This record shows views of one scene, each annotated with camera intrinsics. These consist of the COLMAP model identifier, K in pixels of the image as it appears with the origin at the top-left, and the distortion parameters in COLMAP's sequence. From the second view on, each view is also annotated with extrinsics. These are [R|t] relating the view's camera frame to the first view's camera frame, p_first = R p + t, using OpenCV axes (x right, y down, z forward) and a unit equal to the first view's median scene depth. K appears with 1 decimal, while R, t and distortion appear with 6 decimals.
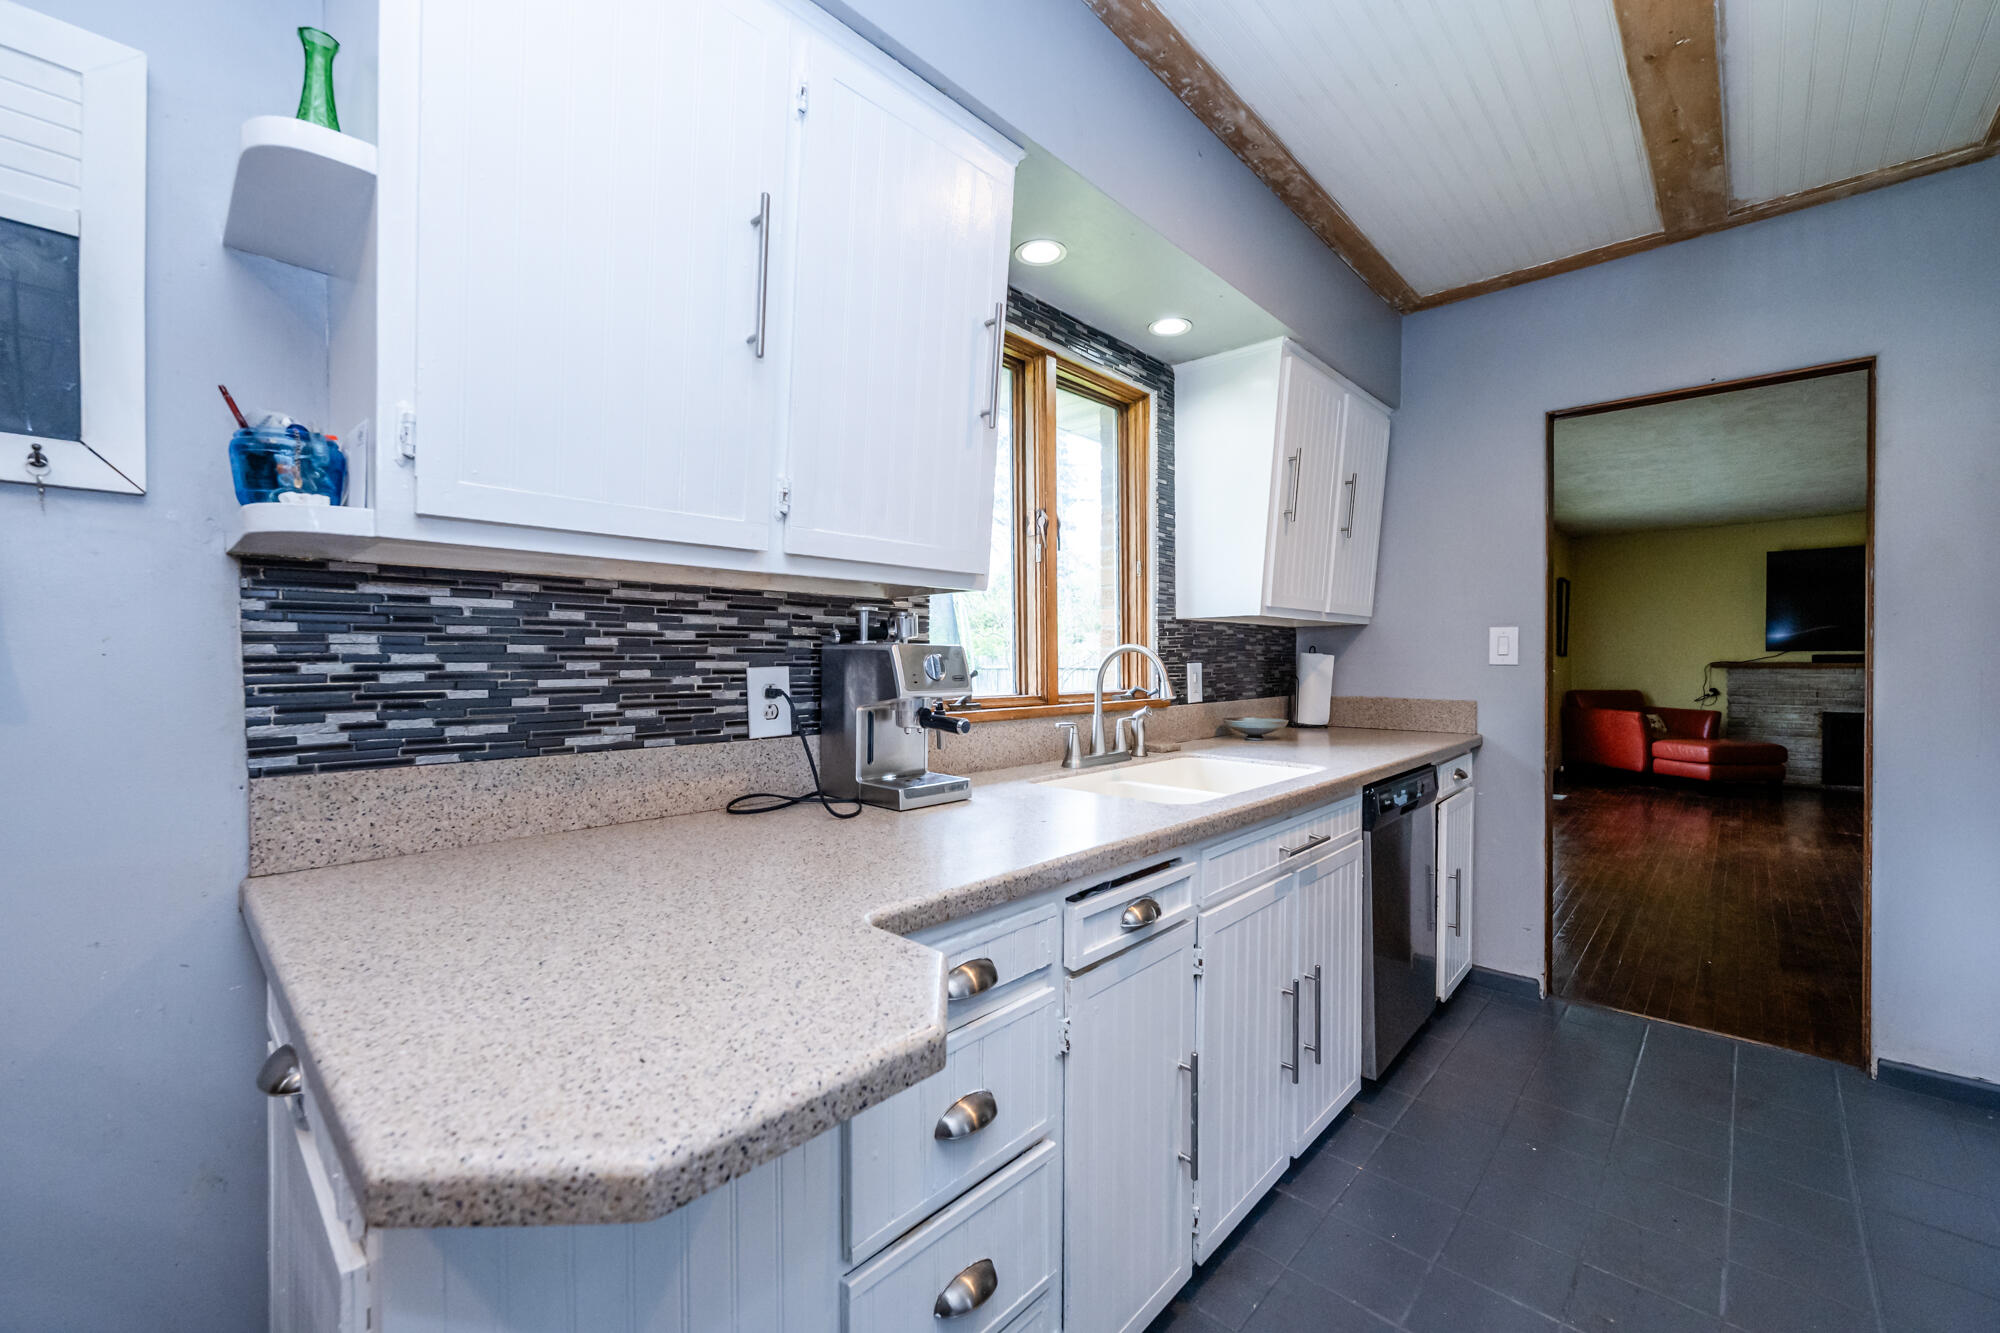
lens RADIAL K [[795.9, 0, 1000.2], [0, 795.9, 663.3], [0, 0, 1]] dist [0.001780, 0.000030]
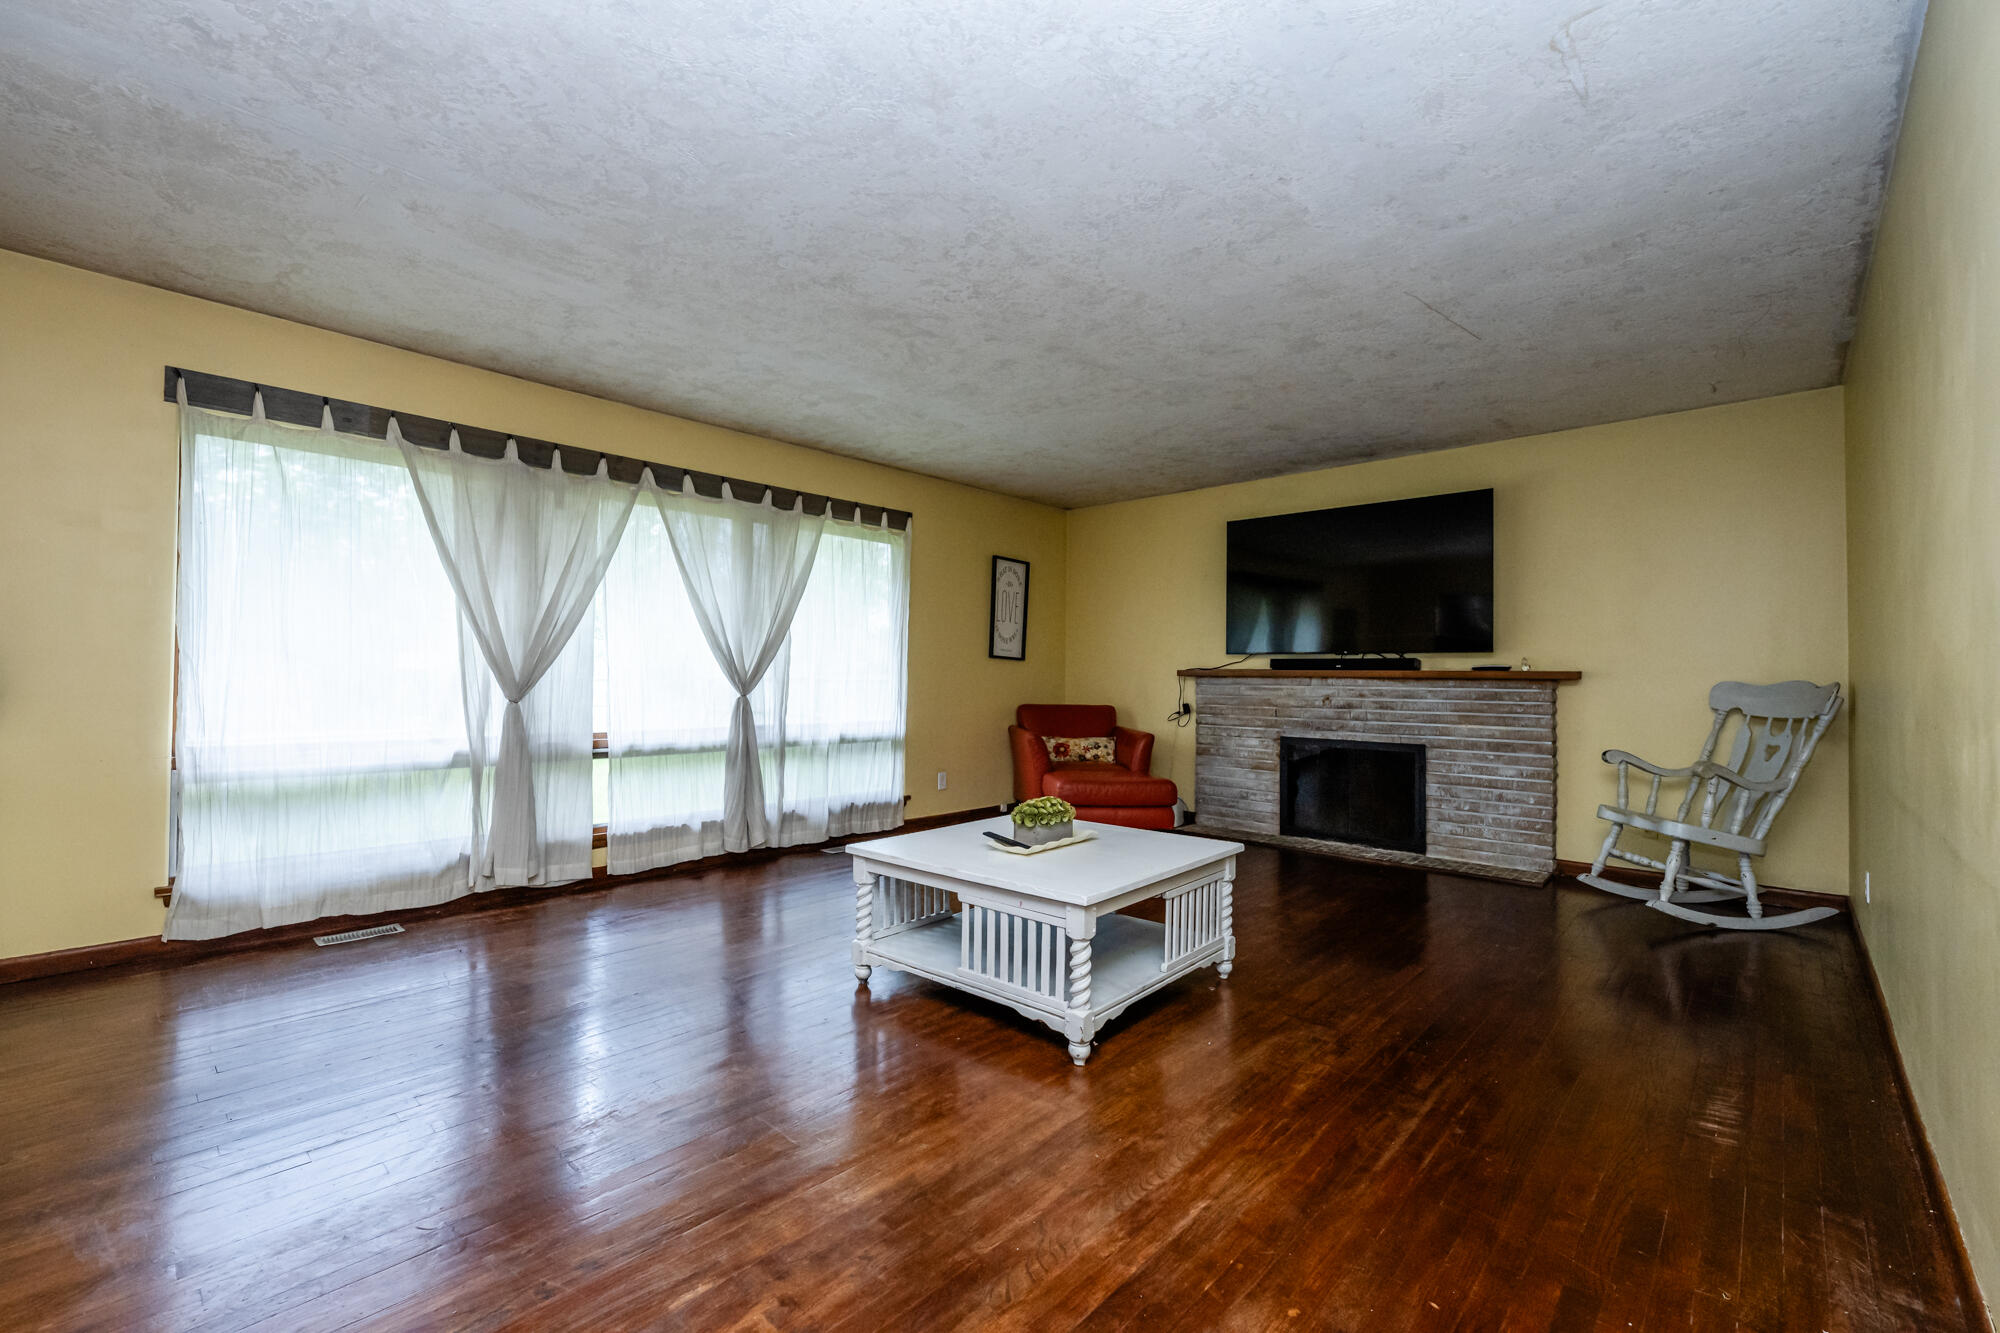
lens RADIAL K [[864.5, 0, 1000.0], [0, 864.5, 668.5], [0, 0, 1]] dist [0.001085, 0.000119]
pose [[0.999724, 0.003059, 0.023283, 0.729004], [-0.002812, 0.999939, -0.010640, 0.007068], [-0.023314, 0.010571, 0.999672, 0.200517]]
